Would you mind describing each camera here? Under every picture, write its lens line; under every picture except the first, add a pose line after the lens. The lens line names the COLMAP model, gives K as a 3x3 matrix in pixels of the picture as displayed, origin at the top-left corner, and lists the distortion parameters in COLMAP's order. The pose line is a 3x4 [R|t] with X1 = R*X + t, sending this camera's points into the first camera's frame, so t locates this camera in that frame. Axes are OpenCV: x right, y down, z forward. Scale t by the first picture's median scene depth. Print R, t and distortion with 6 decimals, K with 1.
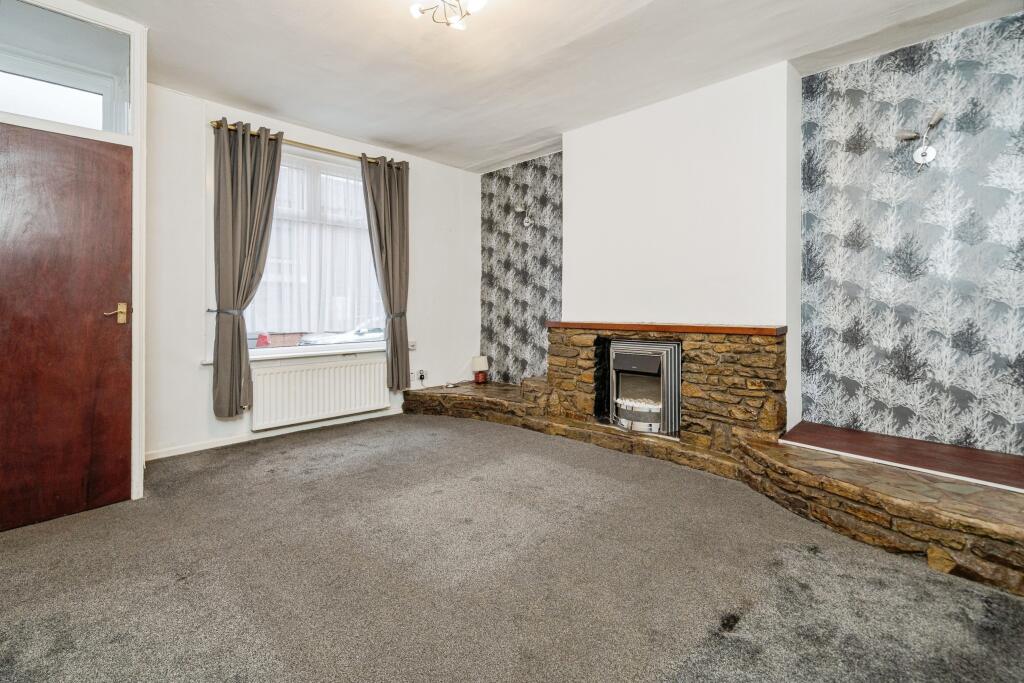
lens RADIAL K [[475.0, 0, 512.0], [0, 475.0, 309.0], [0, 0, 1]] dist [0.001060, 0.000076]
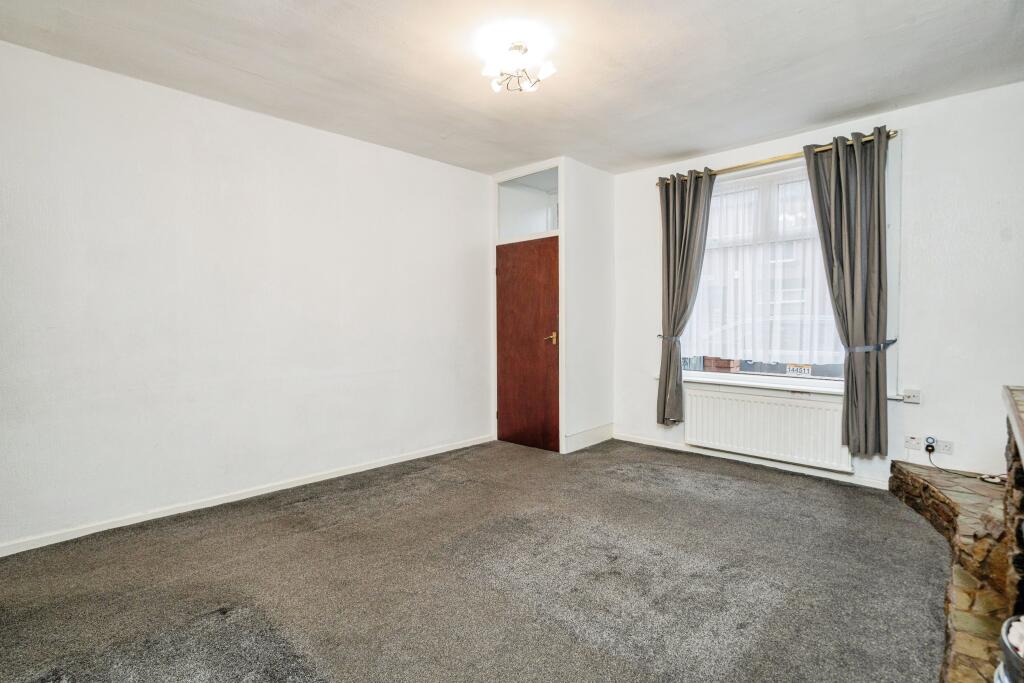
lens RADIAL K [[483.3, 0, 512.9], [0, 483.3, 330.3], [0, 0, 1]] dist [0.001757, 0.000014]
pose [[0.023466, 0.026331, -0.999378, 0.564502], [0.001081, 0.999652, 0.026363, -0.041745], [0.999724, -0.001699, 0.023429, 0.540959]]
